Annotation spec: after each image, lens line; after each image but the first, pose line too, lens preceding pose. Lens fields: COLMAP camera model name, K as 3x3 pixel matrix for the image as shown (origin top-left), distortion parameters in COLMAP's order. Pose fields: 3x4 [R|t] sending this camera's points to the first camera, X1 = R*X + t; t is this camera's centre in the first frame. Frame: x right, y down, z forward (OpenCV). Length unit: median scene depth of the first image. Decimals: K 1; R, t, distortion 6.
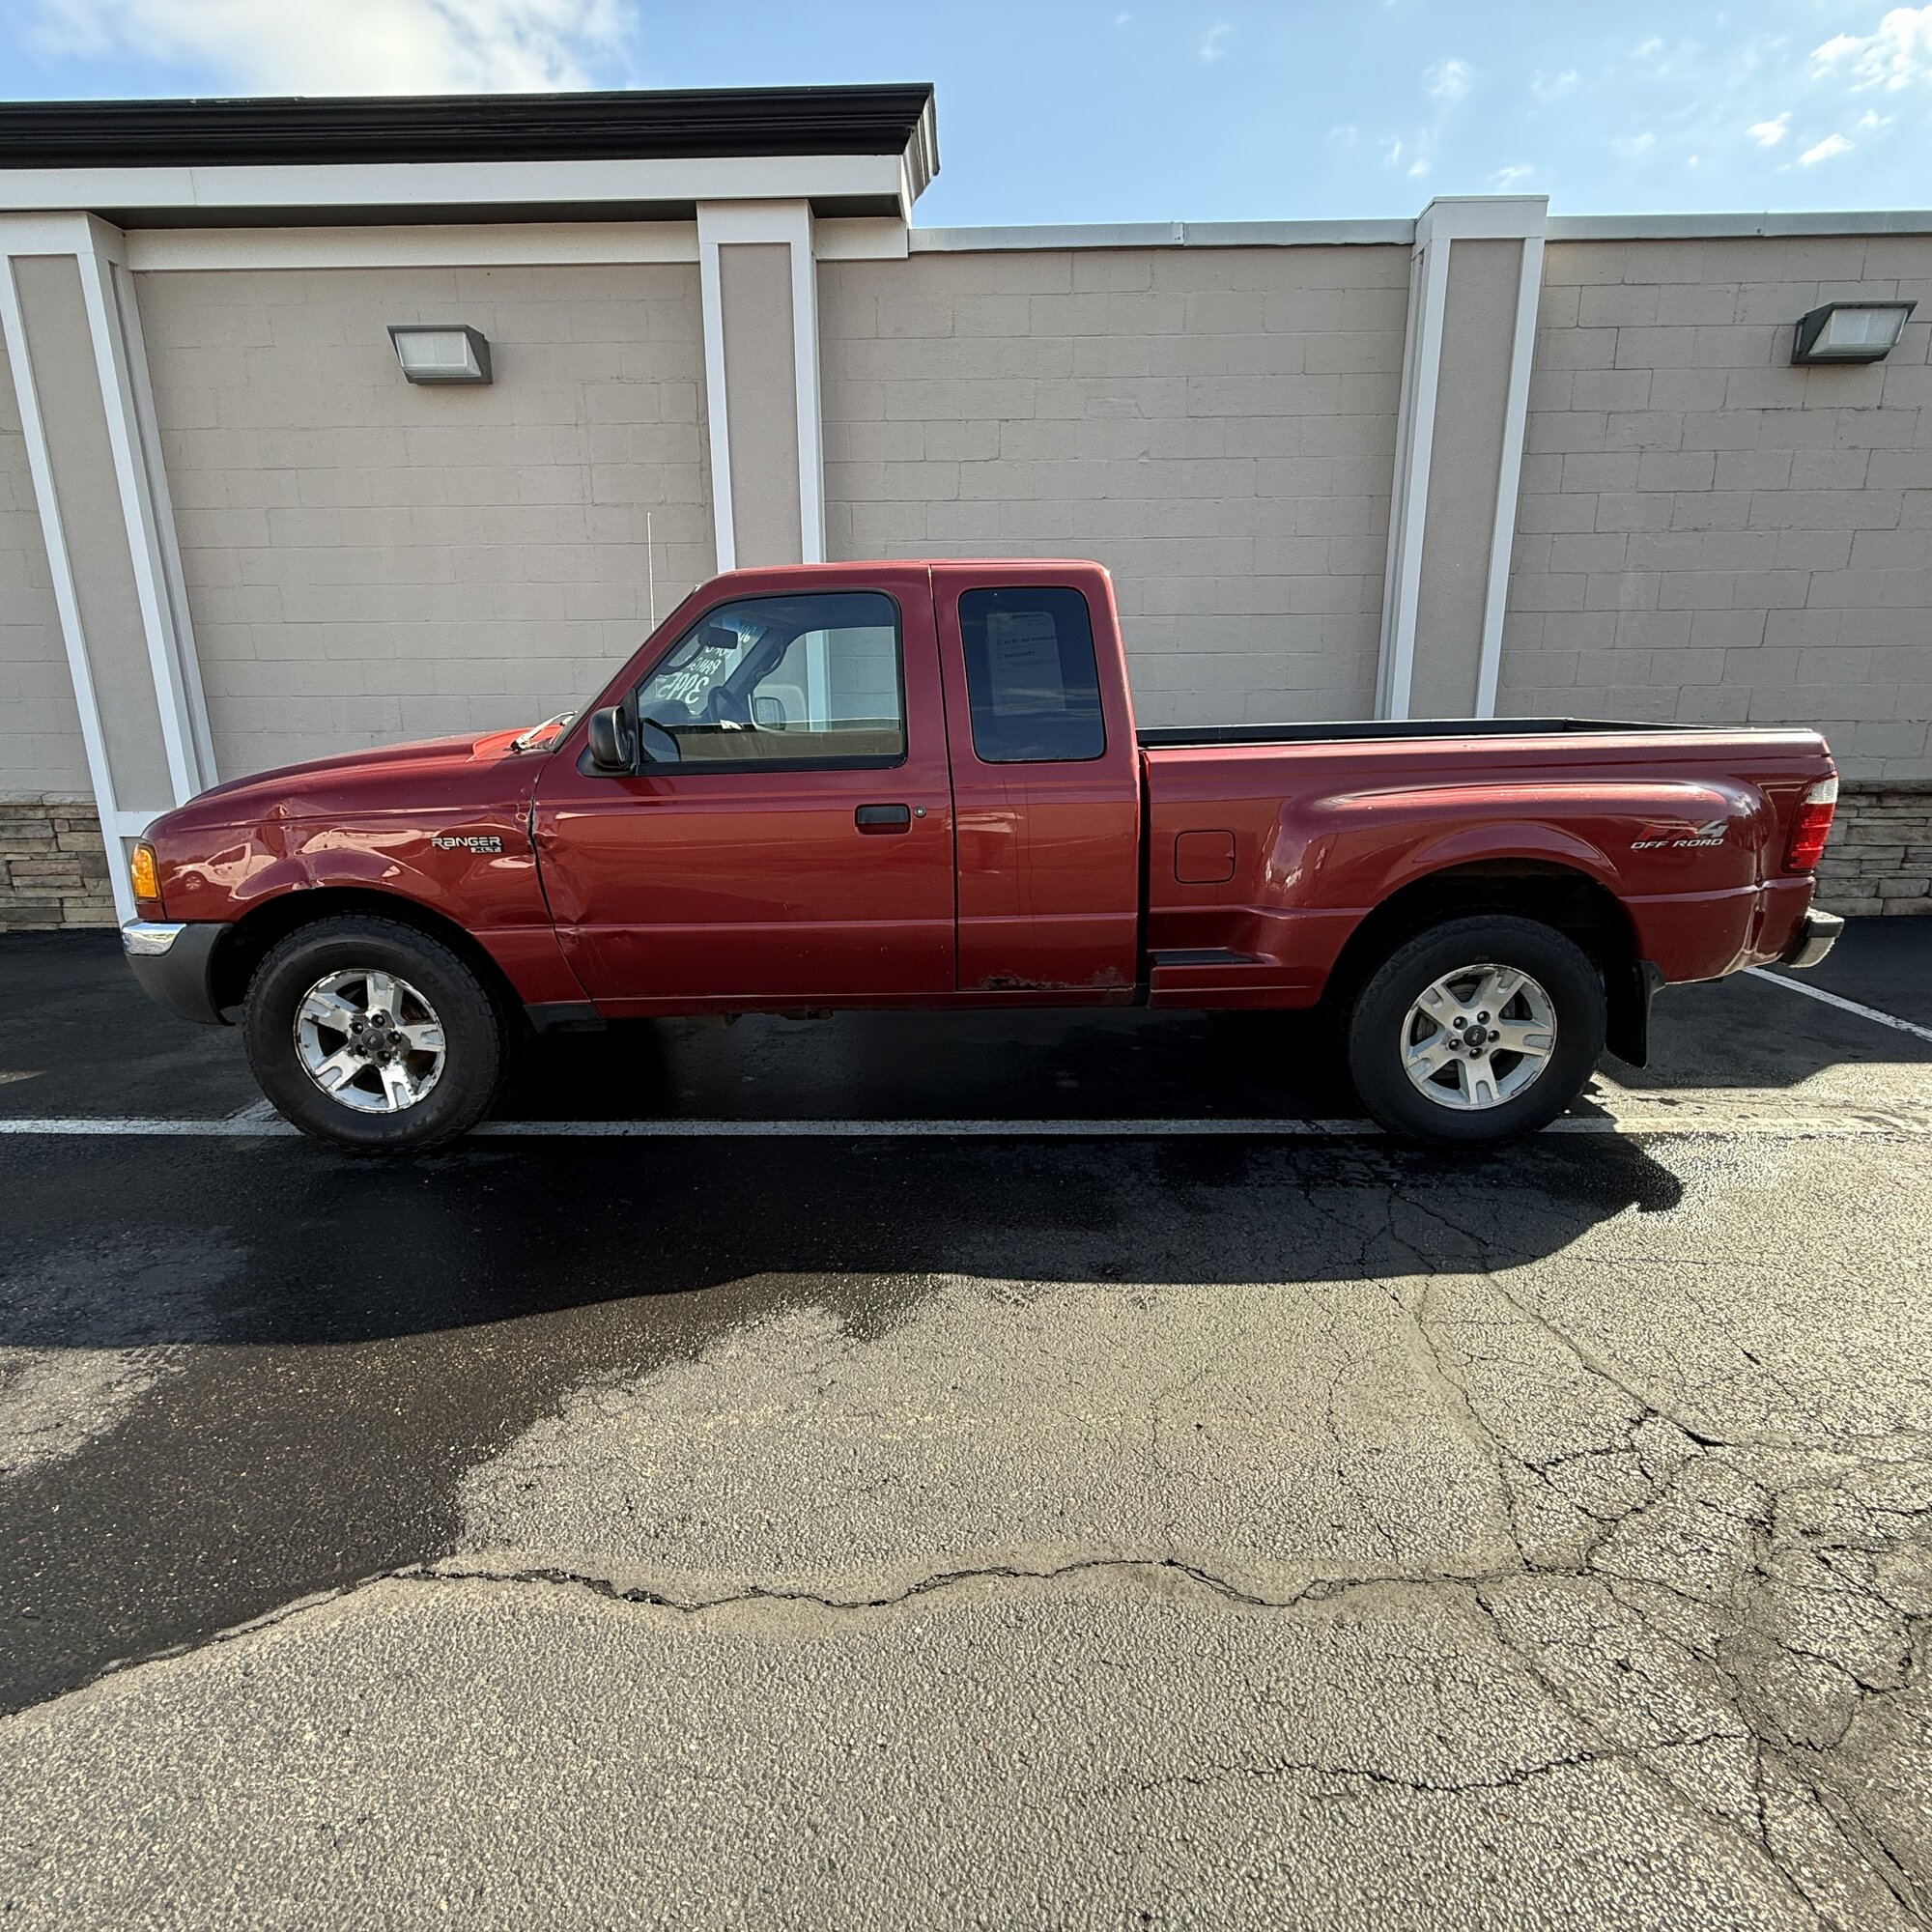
lens RADIAL K [[1029.7, 0, 964.9], [0, 1029.7, 959.8], [0, 0, 1]] dist [-0.000614, -0.000857]
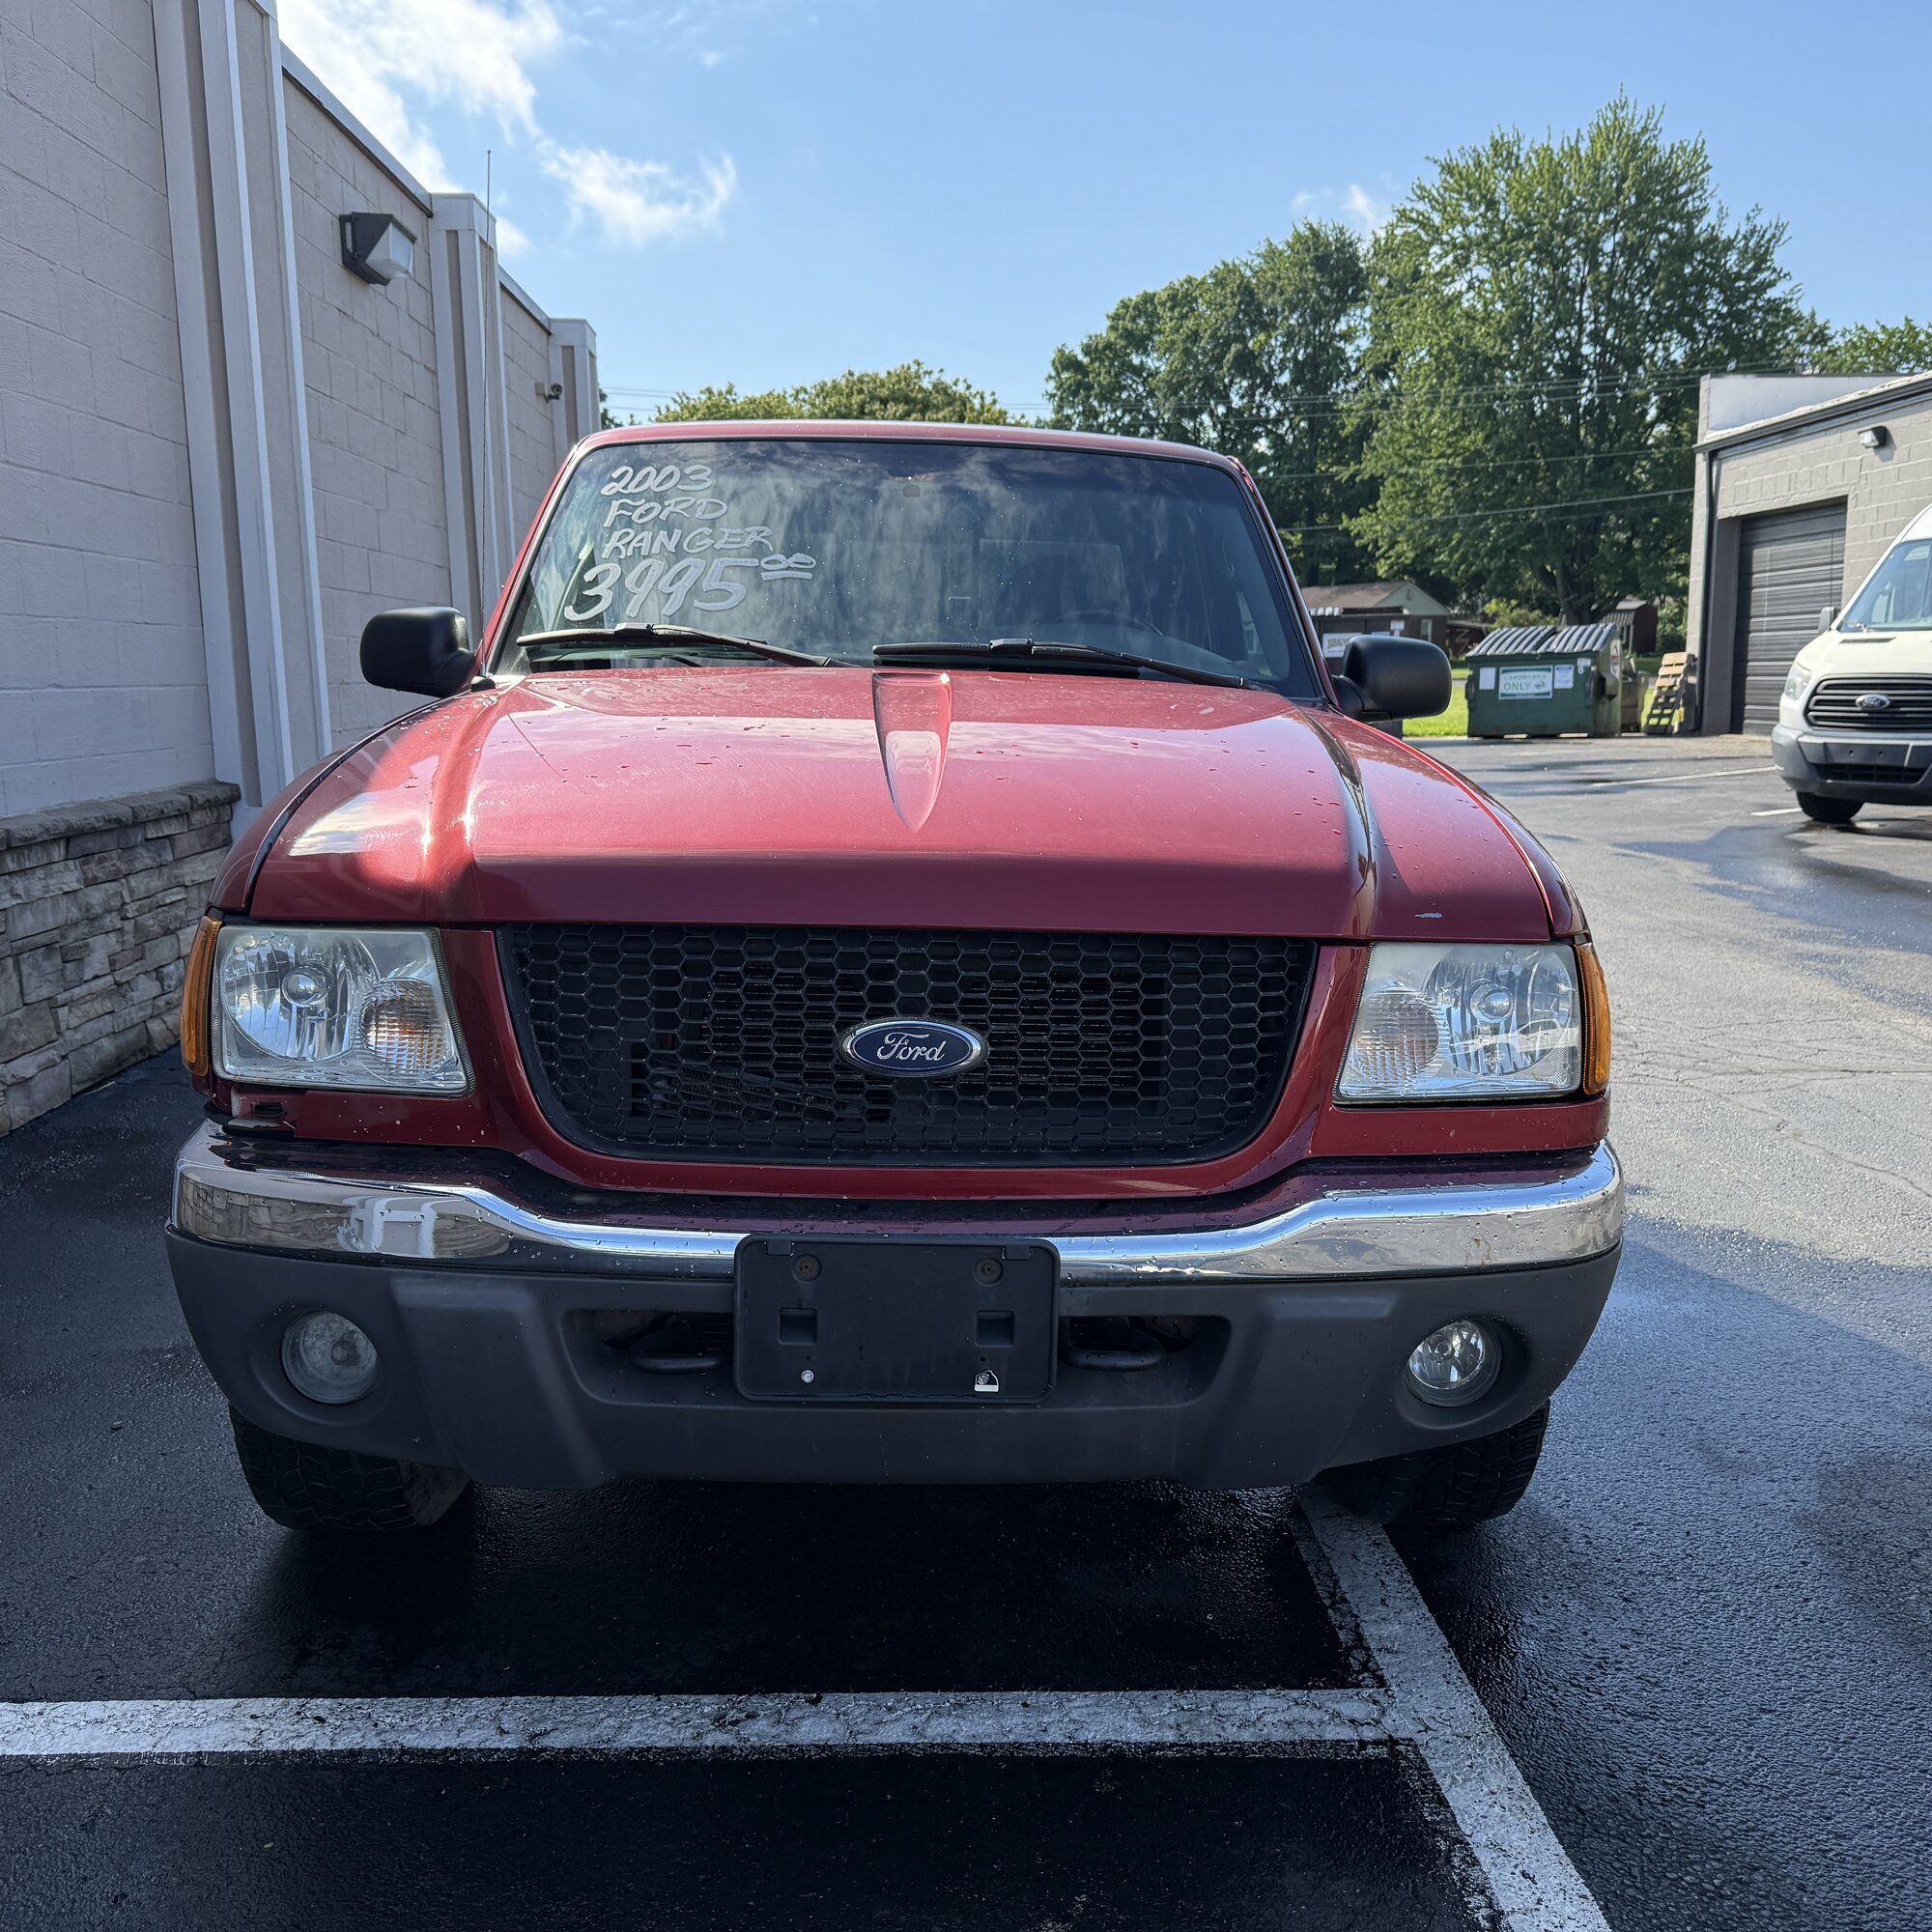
lens RADIAL K [[1823.8, 0, 969.9], [0, 1823.8, 968.3], [0, 0, 1]] dist [-0.000299, 0.000000]
pose [[-0.059736, -0.150020, 0.986877, -0.898019], [0.229816, 0.960017, 0.159848, -0.162671], [-0.971399, 0.236349, -0.022871, 0.756797]]
